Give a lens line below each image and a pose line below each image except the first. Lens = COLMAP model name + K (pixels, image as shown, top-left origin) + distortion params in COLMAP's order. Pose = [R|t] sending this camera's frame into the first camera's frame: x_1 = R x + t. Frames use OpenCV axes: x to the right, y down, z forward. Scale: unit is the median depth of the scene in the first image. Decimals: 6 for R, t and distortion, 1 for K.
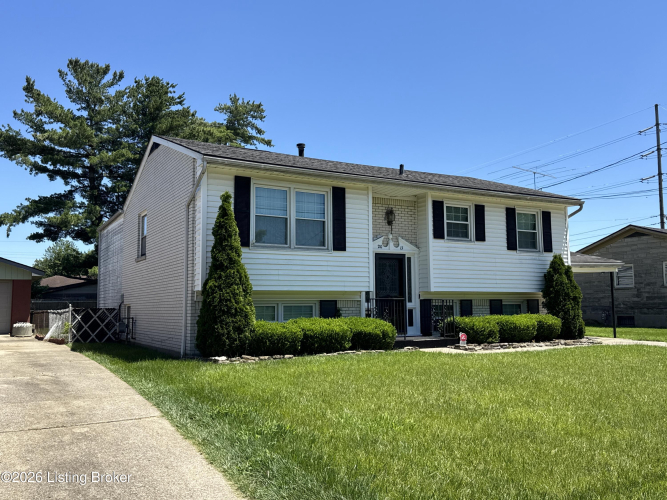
lens RADIAL K [[567.9, 0, 333.1], [0, 567.9, 250.2], [0, 0, 1]] dist [-0.000188, -0.000031]
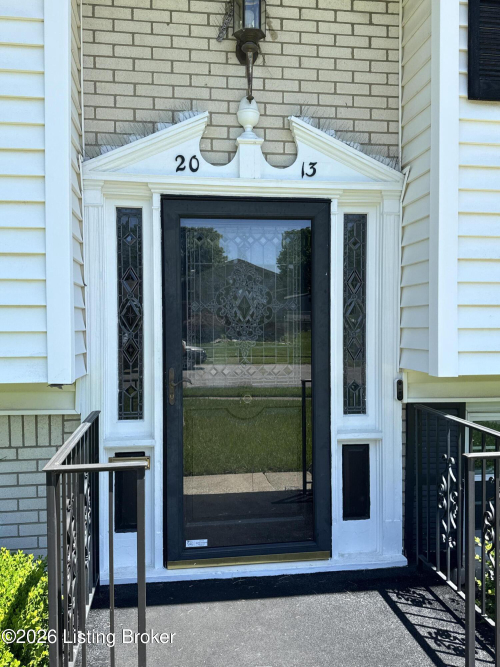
lens RADIAL K [[553.5, 0, 249.7], [0, 553.5, 333.7], [0, 0, 1]] dist [0.046019, 0.000164]
pose [[0.919376, 0.023702, -0.392665, 0.184521], [0.022338, 0.993427, 0.112267, 0.034010], [0.392745, -0.111987, 0.912804, 0.789456]]
